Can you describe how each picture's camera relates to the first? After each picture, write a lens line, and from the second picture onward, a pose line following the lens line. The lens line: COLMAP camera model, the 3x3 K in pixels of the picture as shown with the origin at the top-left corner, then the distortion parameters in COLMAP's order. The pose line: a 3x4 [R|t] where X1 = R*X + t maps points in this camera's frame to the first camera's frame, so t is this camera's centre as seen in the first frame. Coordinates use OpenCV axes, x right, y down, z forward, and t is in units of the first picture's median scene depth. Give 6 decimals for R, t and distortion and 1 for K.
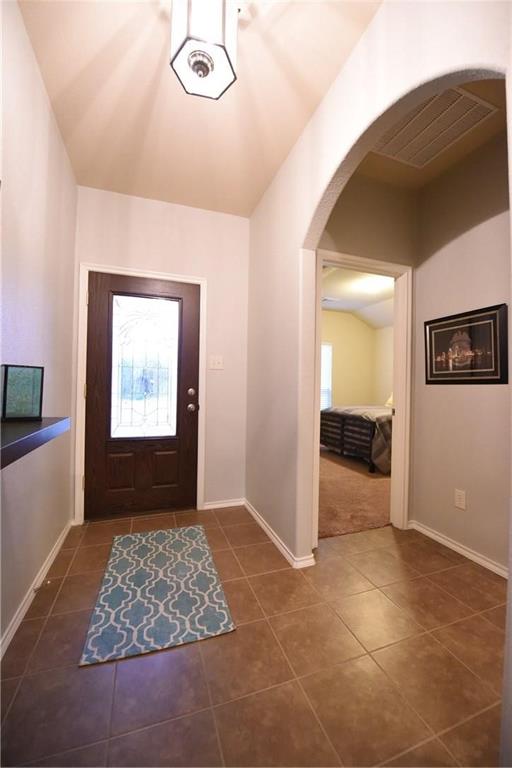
lens RADIAL K [[307.8, 0, 258.9], [0, 307.8, 383.9], [0, 0, 1]] dist [-0.010353, -0.004300]
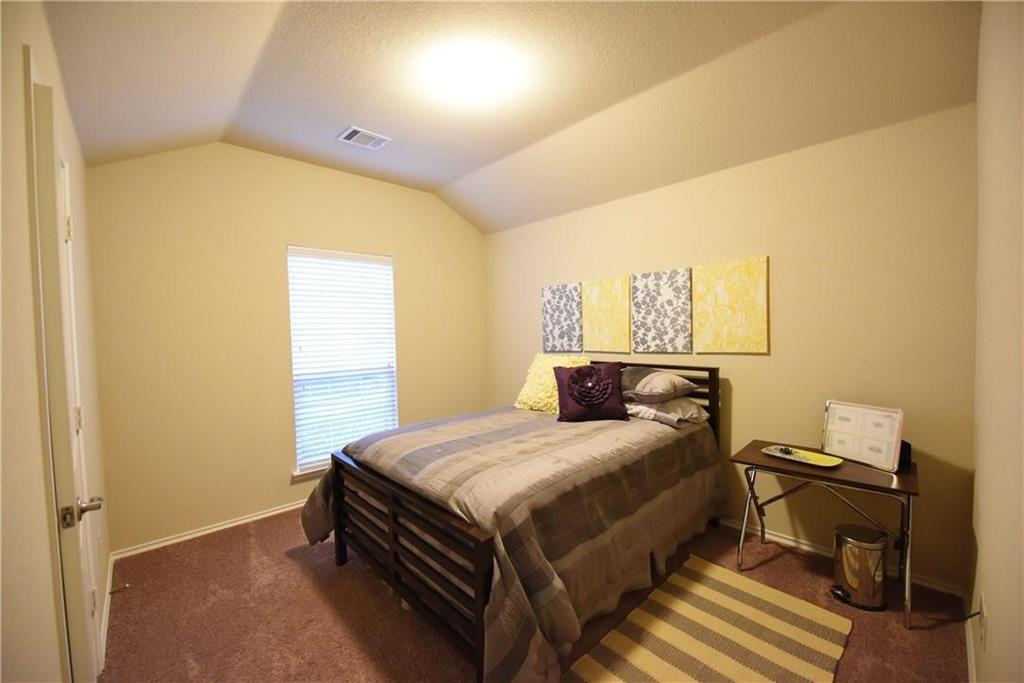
lens RADIAL K [[410.4, 0, 512.2], [0, 410.4, 344.4], [0, 0, 1]] dist [-0.010353, -0.004300]
pose [[0.918557, -0.044085, 0.392823, 0.255886], [0.026656, 0.998408, 0.049716, -0.058326], [-0.394389, -0.035196, 0.918269, 0.654236]]
